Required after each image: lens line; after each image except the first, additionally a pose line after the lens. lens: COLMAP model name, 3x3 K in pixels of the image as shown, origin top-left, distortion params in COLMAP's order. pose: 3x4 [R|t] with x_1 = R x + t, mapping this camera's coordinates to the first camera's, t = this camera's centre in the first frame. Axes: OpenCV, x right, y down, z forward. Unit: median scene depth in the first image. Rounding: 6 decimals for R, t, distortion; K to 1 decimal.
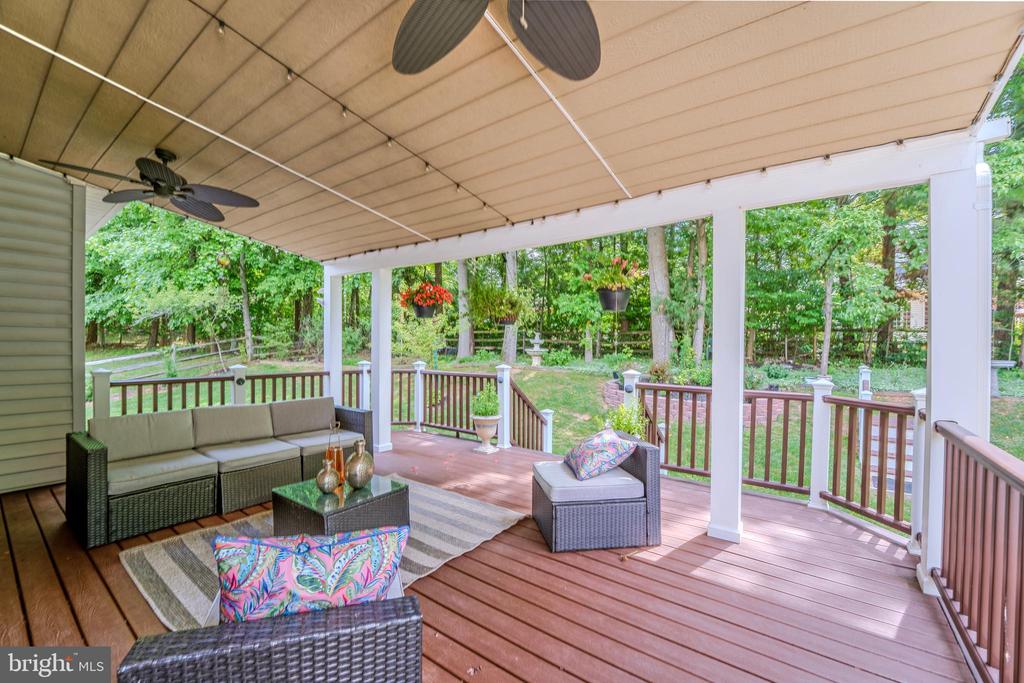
lens RADIAL K [[438.6, 0, 512.0], [0, 438.6, 341.5], [0, 0, 1]] dist [-0.012814, 0.000383]
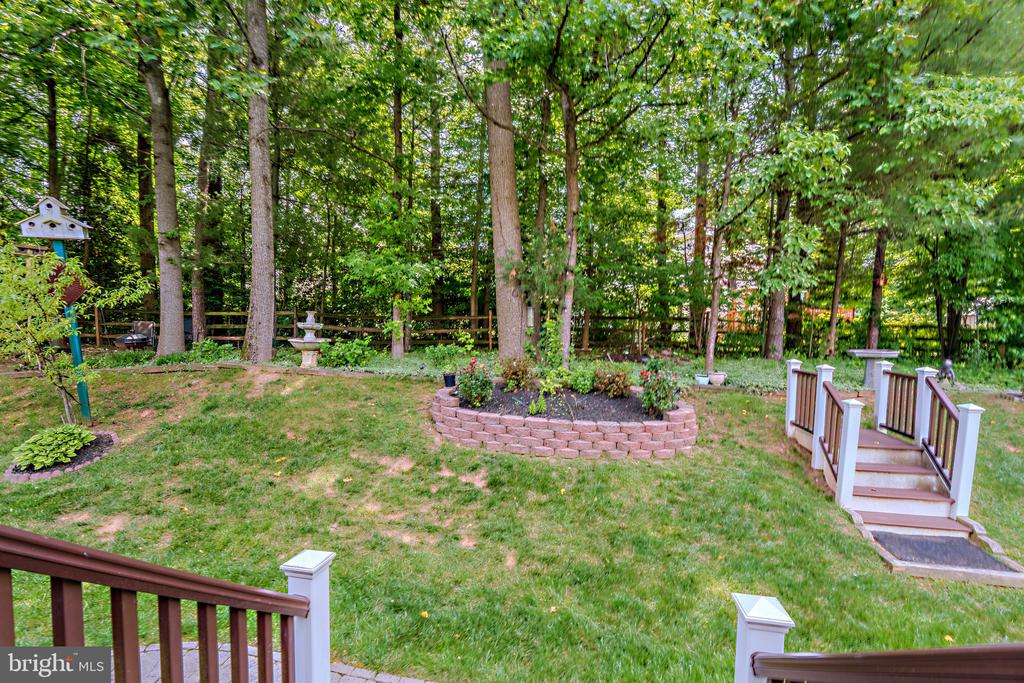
lens RADIAL K [[438.6, 0, 512.0], [0, 438.6, 341.5], [0, 0, 1]] dist [-0.012814, 0.000383]
pose [[0.893933, -0.003635, 0.448185, 0.040077], [-0.004298, 0.999852, 0.016682, 0.011342], [-0.448179, -0.016839, 0.893785, 0.392375]]
